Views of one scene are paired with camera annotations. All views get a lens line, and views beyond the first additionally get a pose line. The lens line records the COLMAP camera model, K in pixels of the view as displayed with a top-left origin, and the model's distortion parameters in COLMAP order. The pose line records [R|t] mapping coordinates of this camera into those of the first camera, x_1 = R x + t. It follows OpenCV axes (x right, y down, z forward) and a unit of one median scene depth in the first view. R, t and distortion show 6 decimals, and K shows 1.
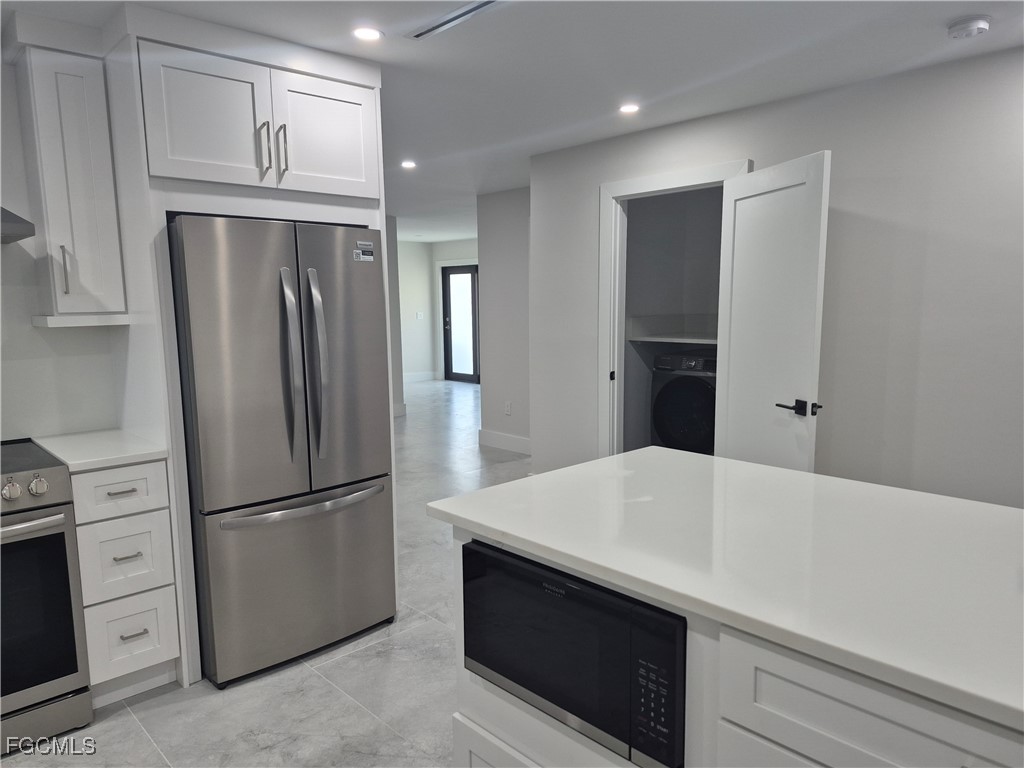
lens RADIAL K [[701.9, 0, 512.6], [0, 701.9, 402.5], [0, 0, 1]] dist [0.006053, 0.001205]
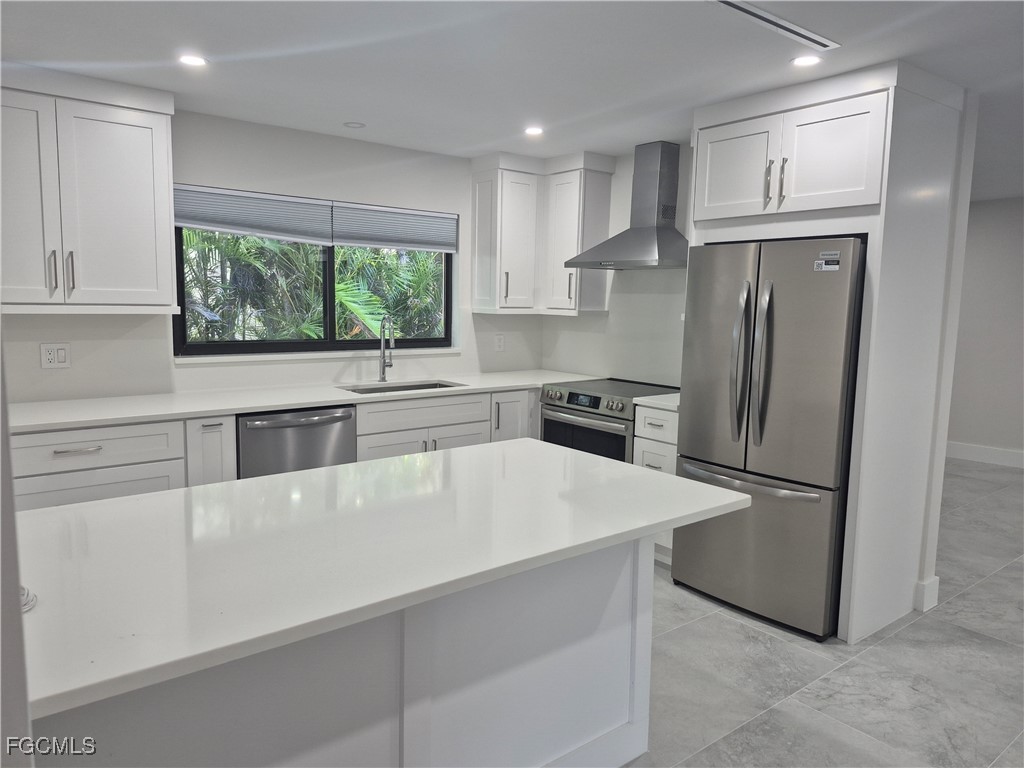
lens RADIAL K [[708.6, 0, 512.0], [0, 708.6, 384.0], [0, 0, 1]] dist [0.000557, -0.000393]
pose [[-0.096700, 0.126145, -0.987288, 0.881280], [-0.166435, 0.975920, 0.140994, -0.112062], [0.981299, 0.177953, -0.073376, 0.668470]]
